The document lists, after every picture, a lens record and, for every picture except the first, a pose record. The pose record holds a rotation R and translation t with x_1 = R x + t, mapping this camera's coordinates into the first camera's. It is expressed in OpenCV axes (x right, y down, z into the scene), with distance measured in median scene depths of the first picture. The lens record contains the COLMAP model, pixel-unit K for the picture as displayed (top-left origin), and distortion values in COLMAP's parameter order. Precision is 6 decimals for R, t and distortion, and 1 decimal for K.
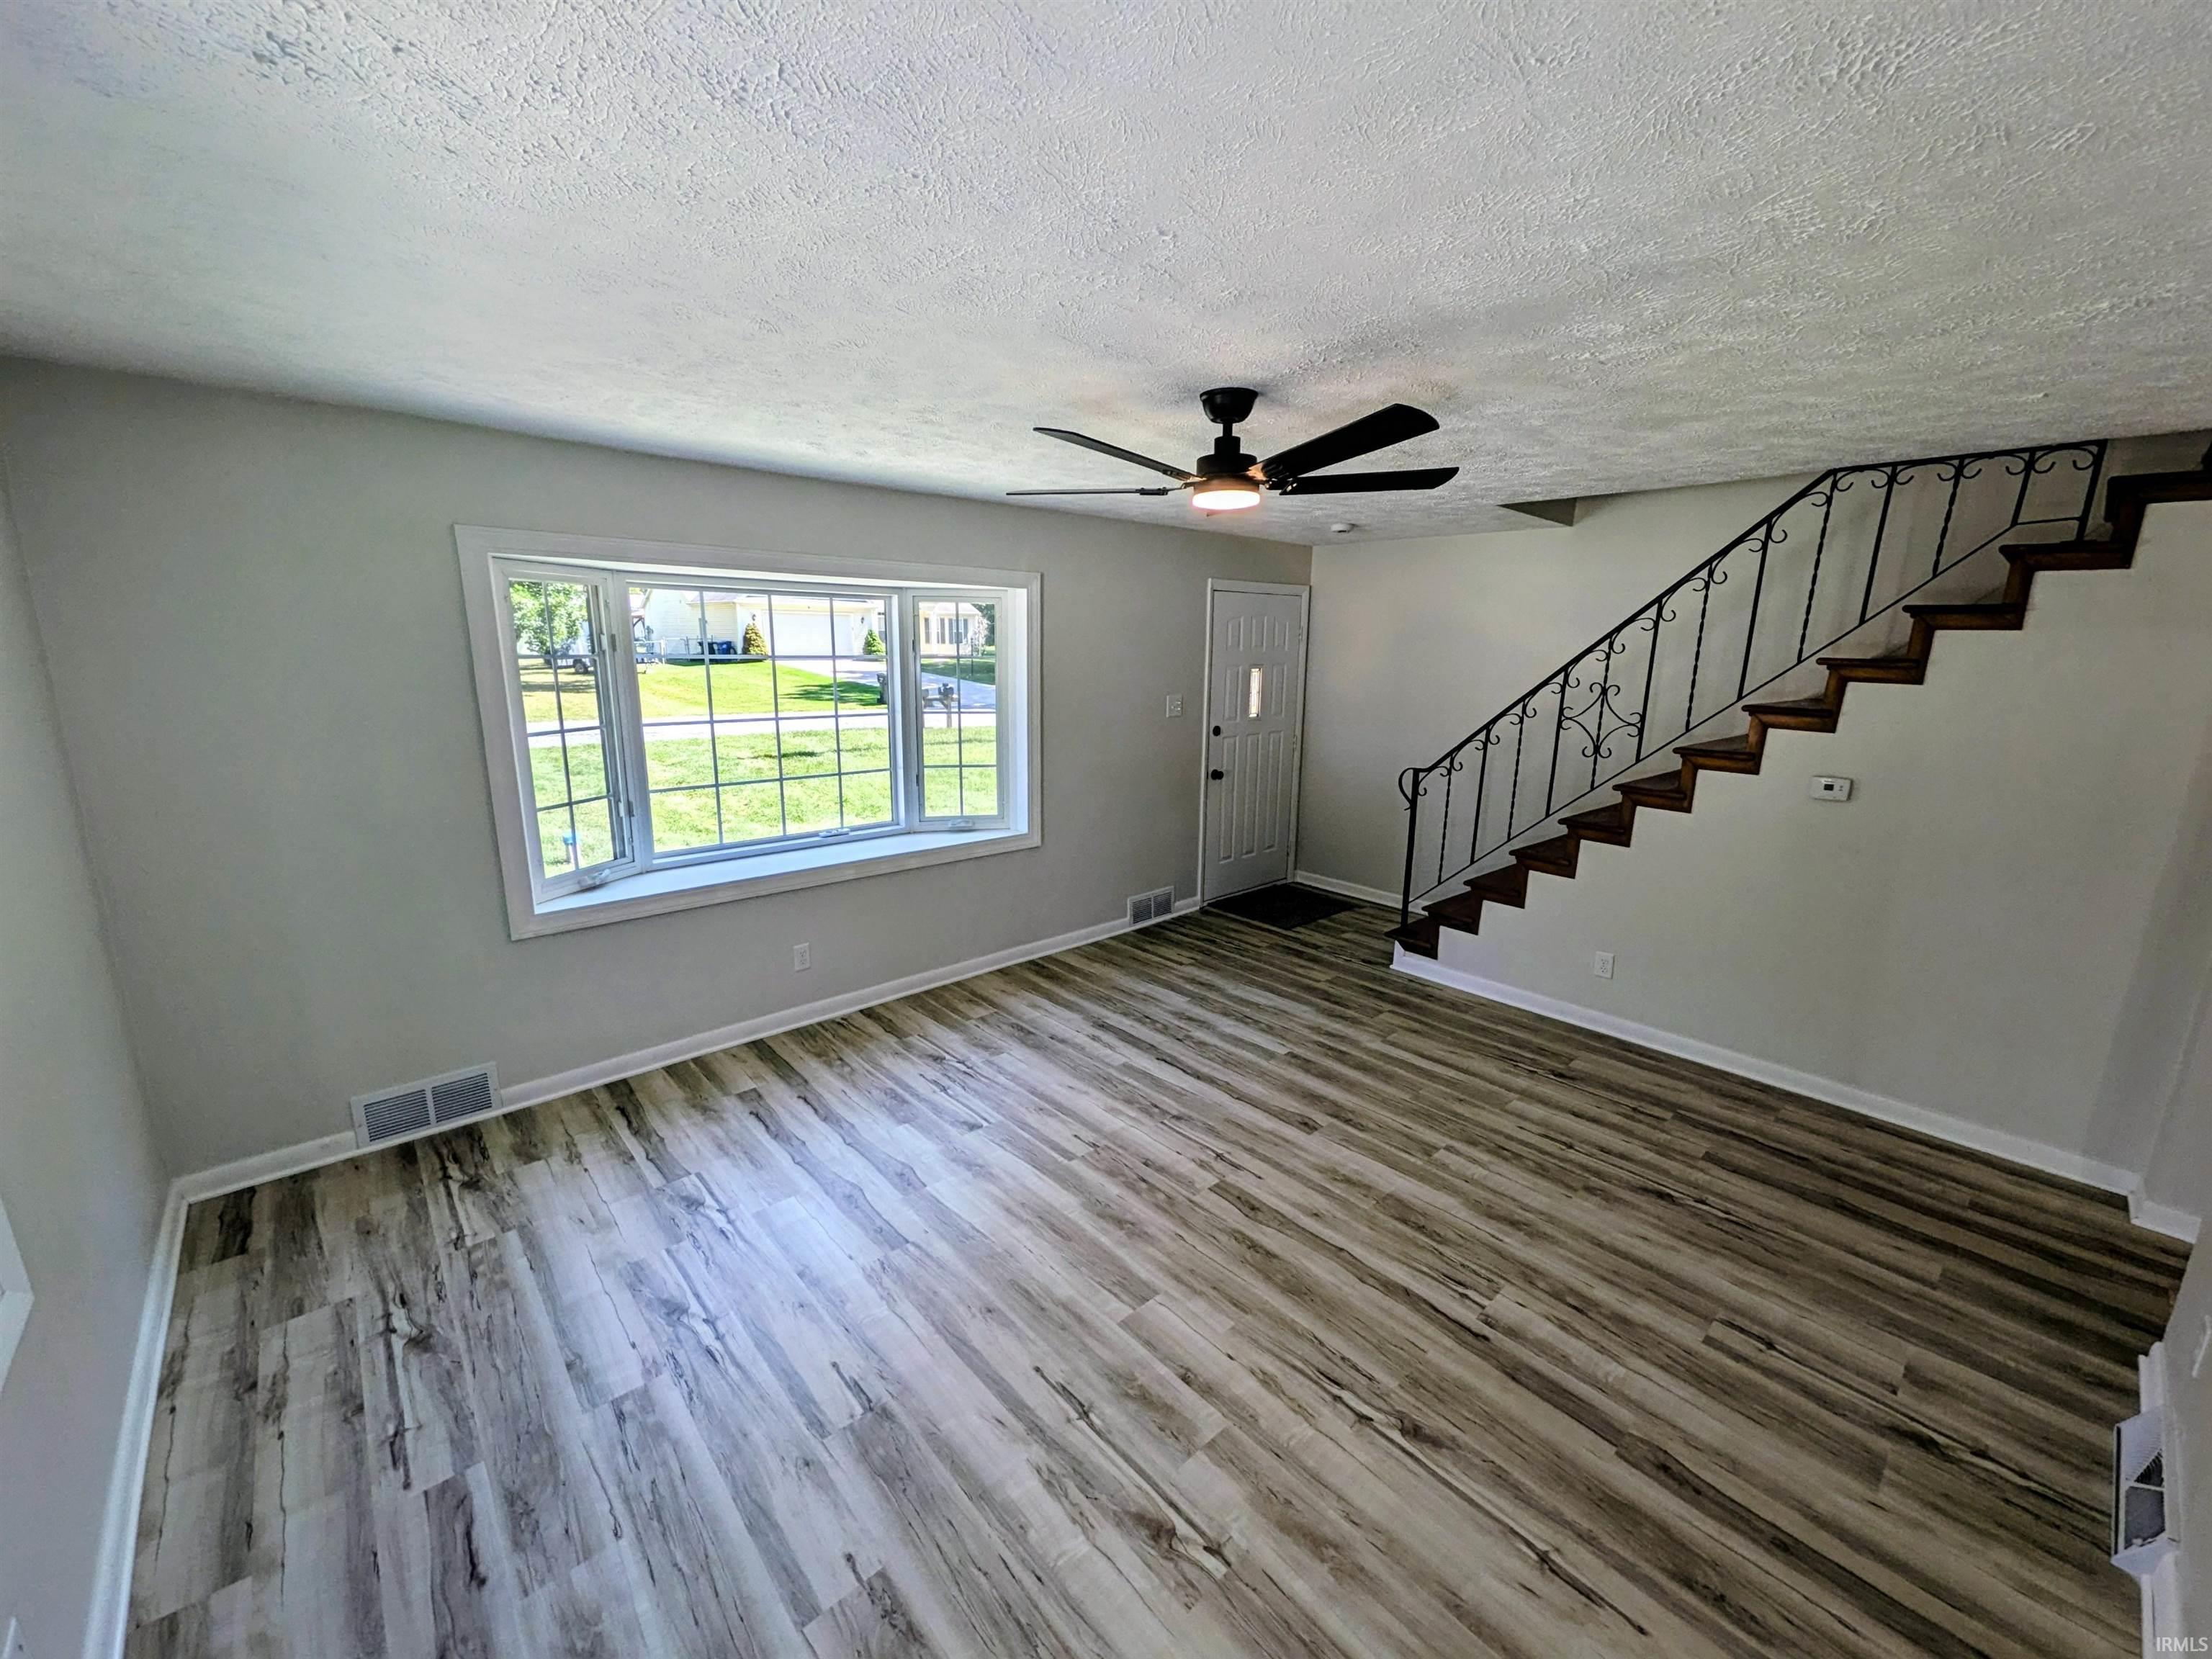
lens RADIAL K [[873.9, 0, 1113.0], [0, 873.9, 831.7], [0, 0, 1]] dist [0.007684, -0.000399]
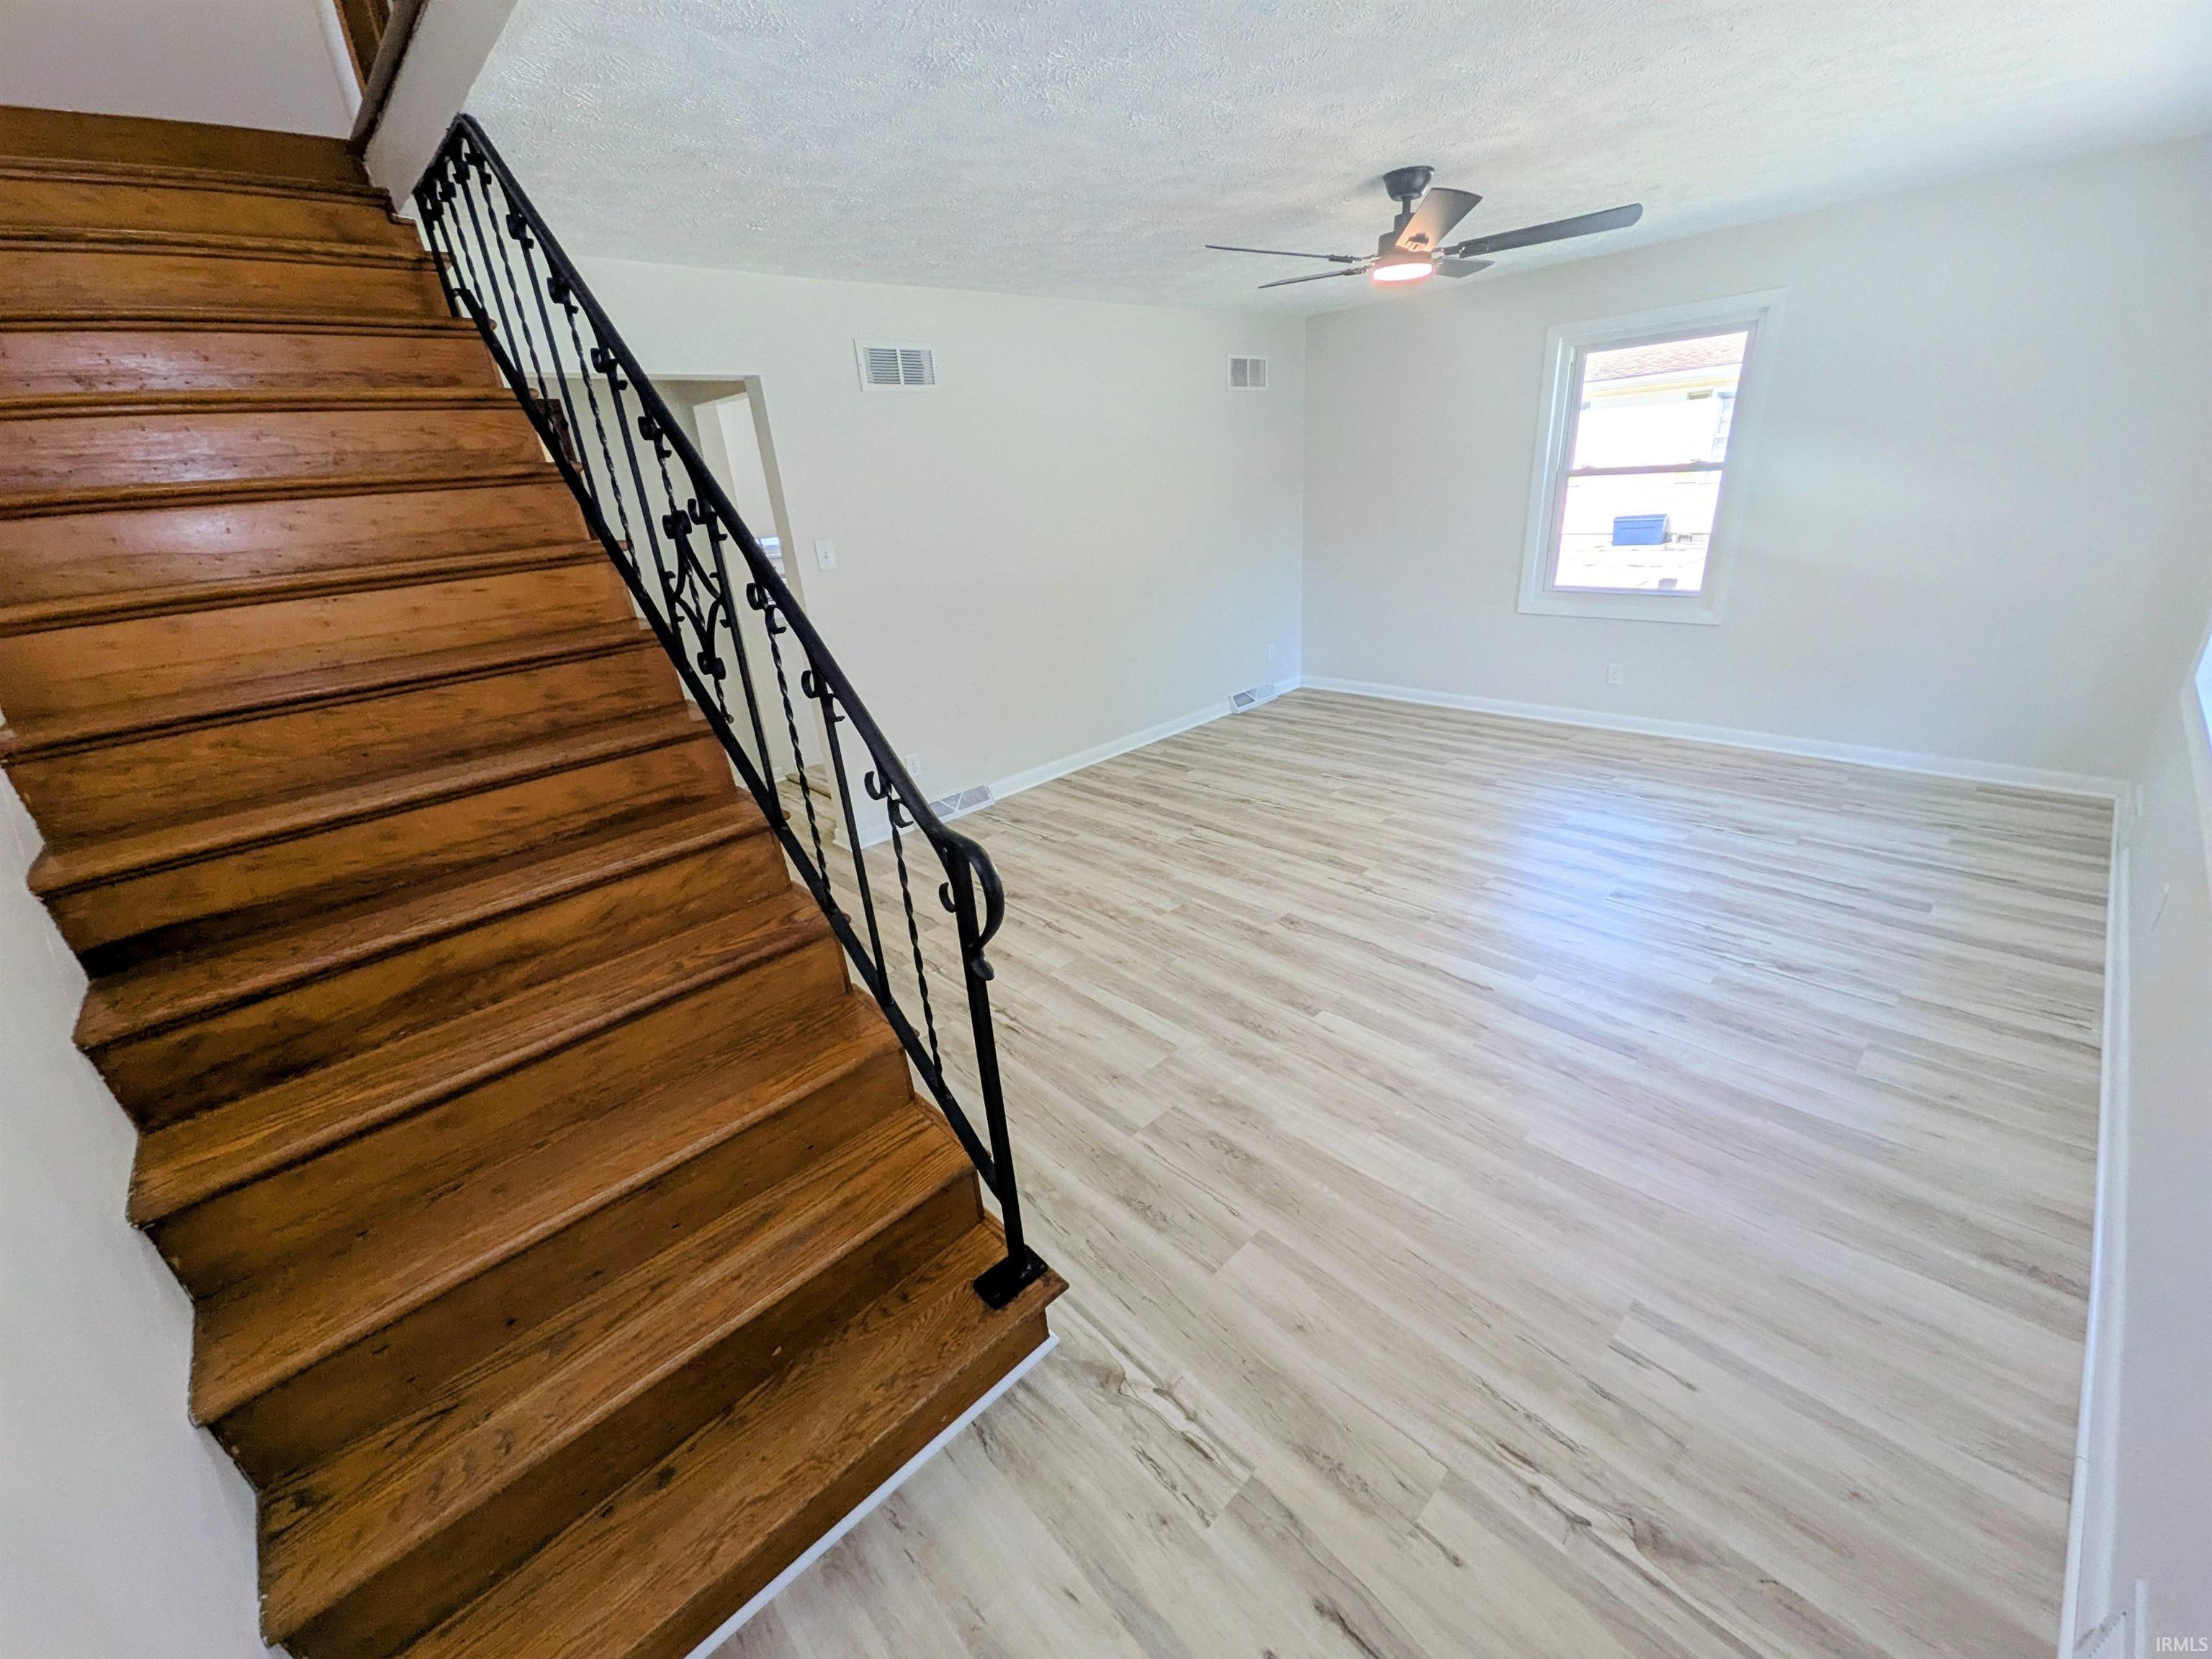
lens RADIAL K [[870.8, 0, 1115.7], [0, 870.8, 835.7], [0, 0, 1]] dist [0.010815, -0.000337]
pose [[-0.998078, 0.061925, -0.002427, 0.413971], [0.049142, 0.814696, 0.577803, -0.329033], [0.037758, 0.576573, -0.816173, 1.731721]]
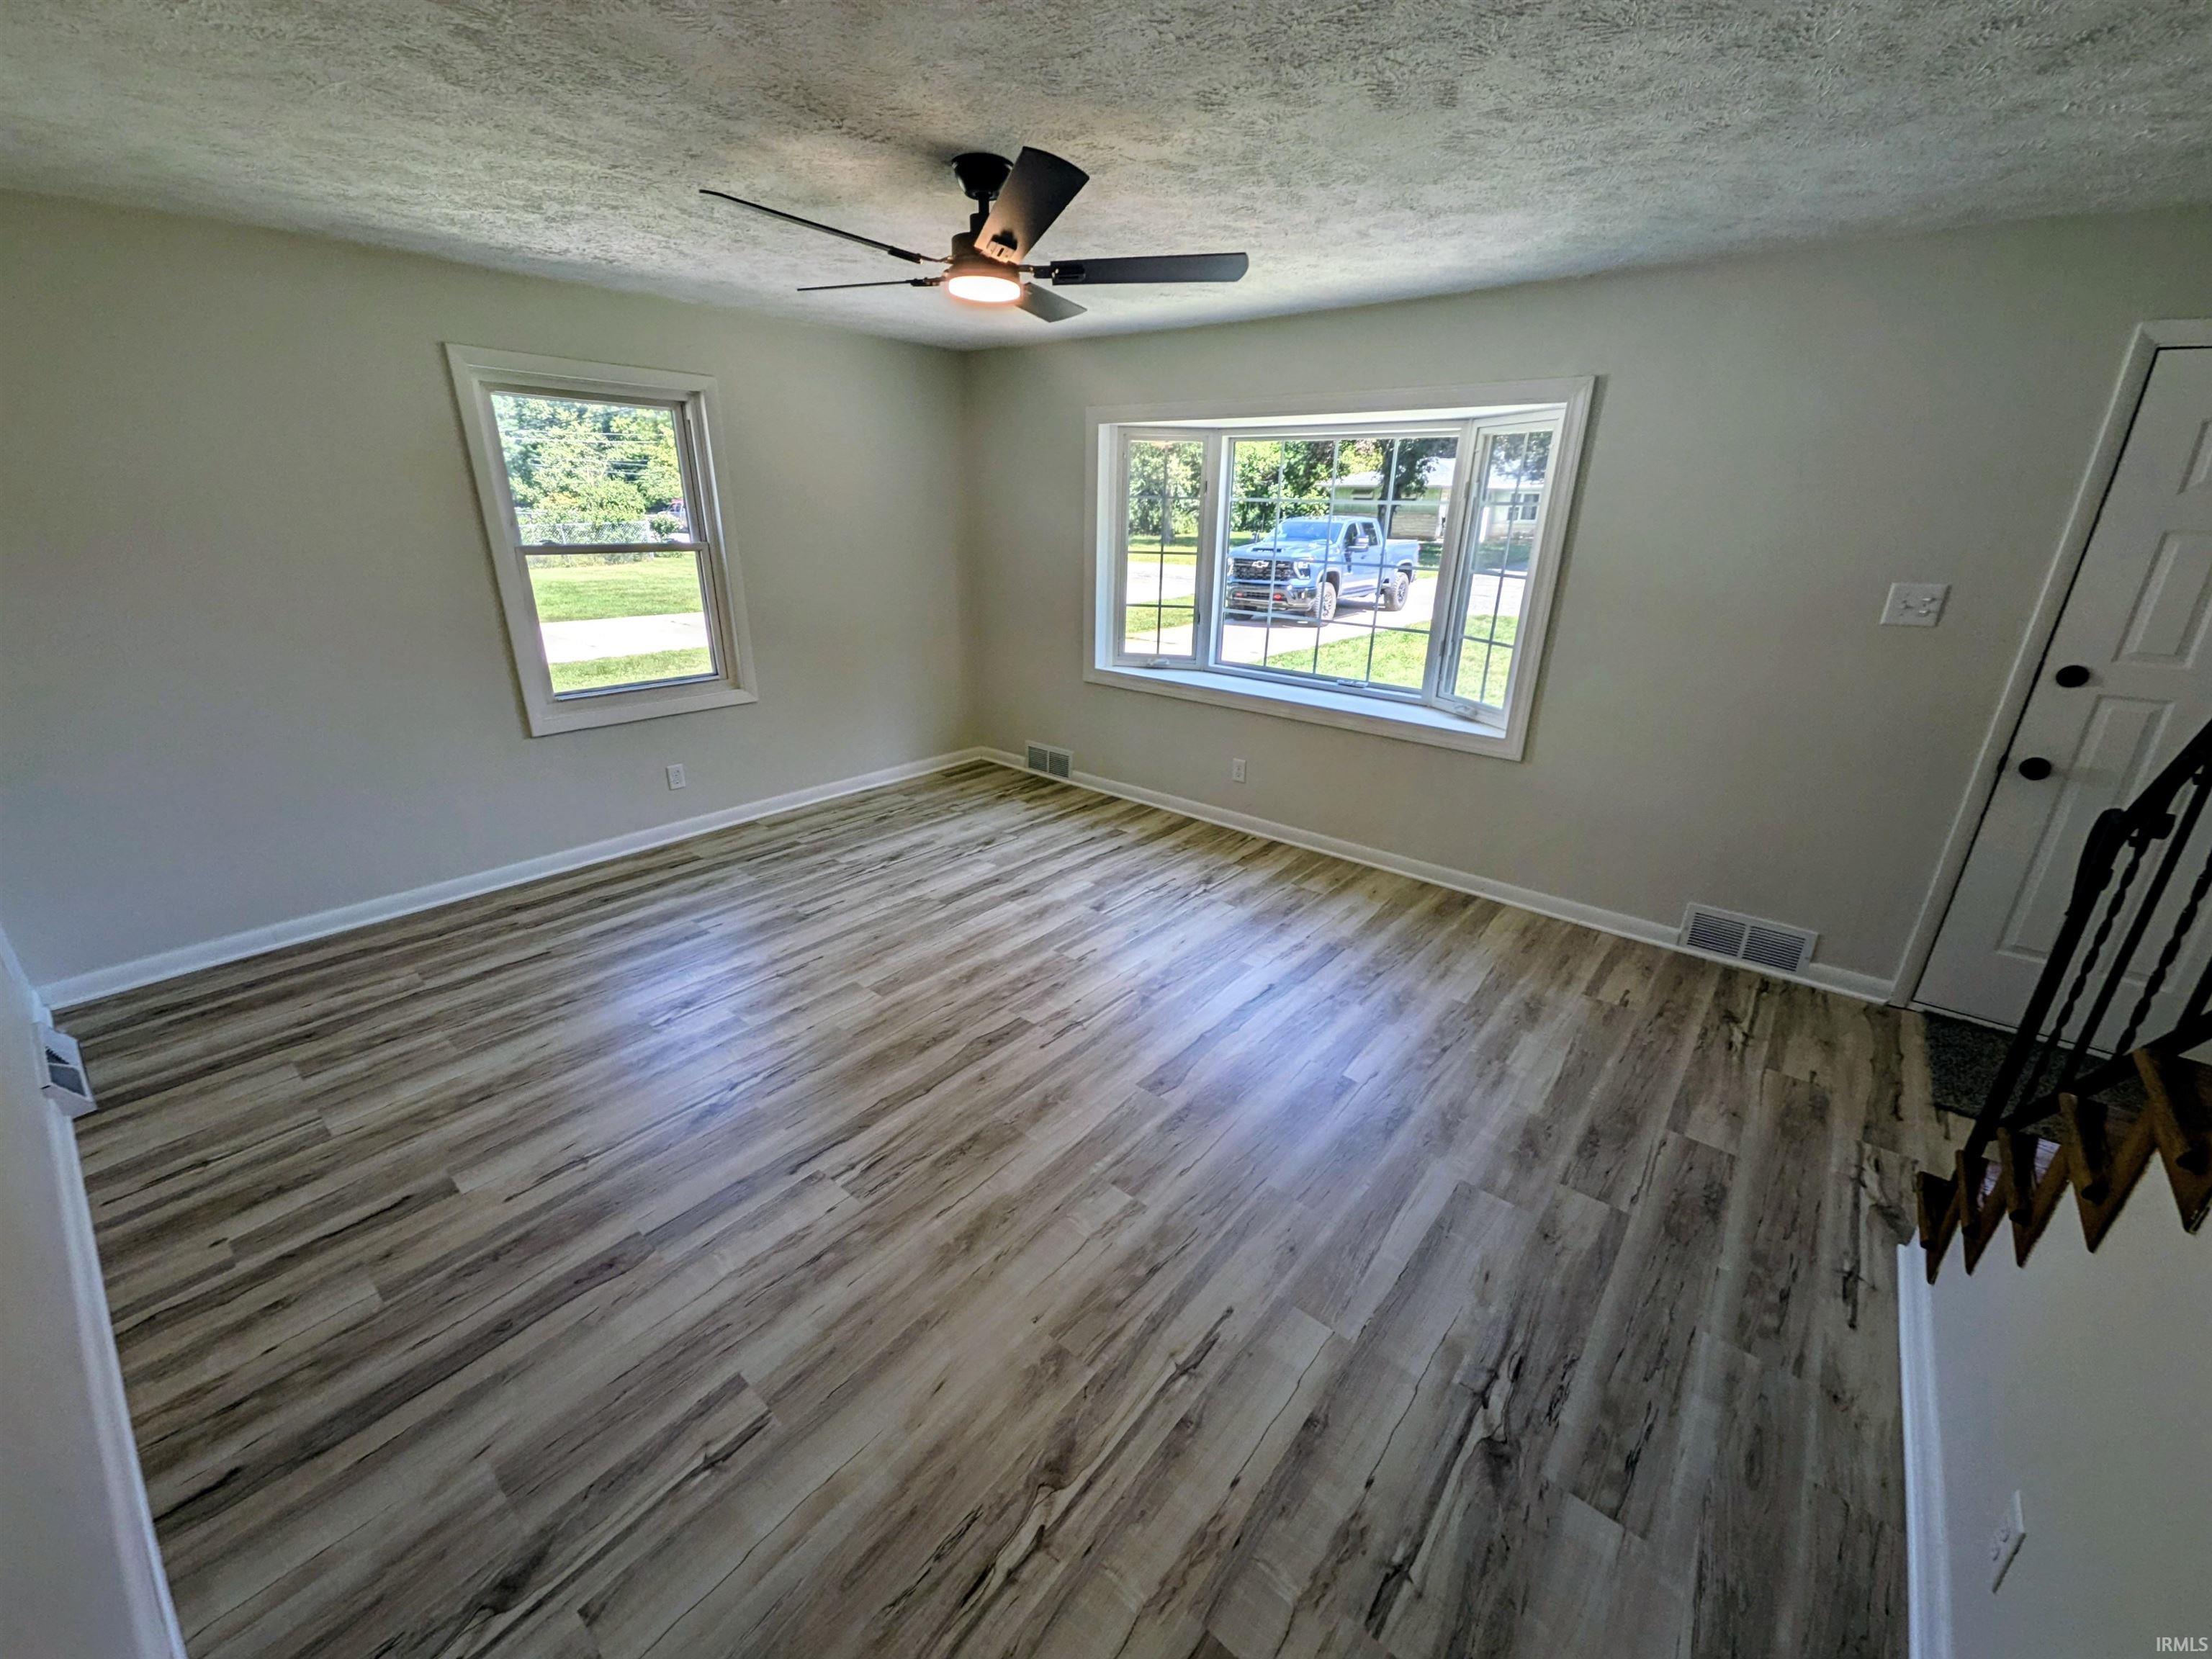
lens RADIAL K [[873.9, 0, 1113.0], [0, 873.9, 831.7], [0, 0, 1]] dist [0.007684, -0.000399]
pose [[0.140032, 0.338812, -0.930375, 0.877437], [-0.226891, 0.925611, 0.302927, -0.113501], [0.963801, 0.168674, 0.206489, 0.745198]]
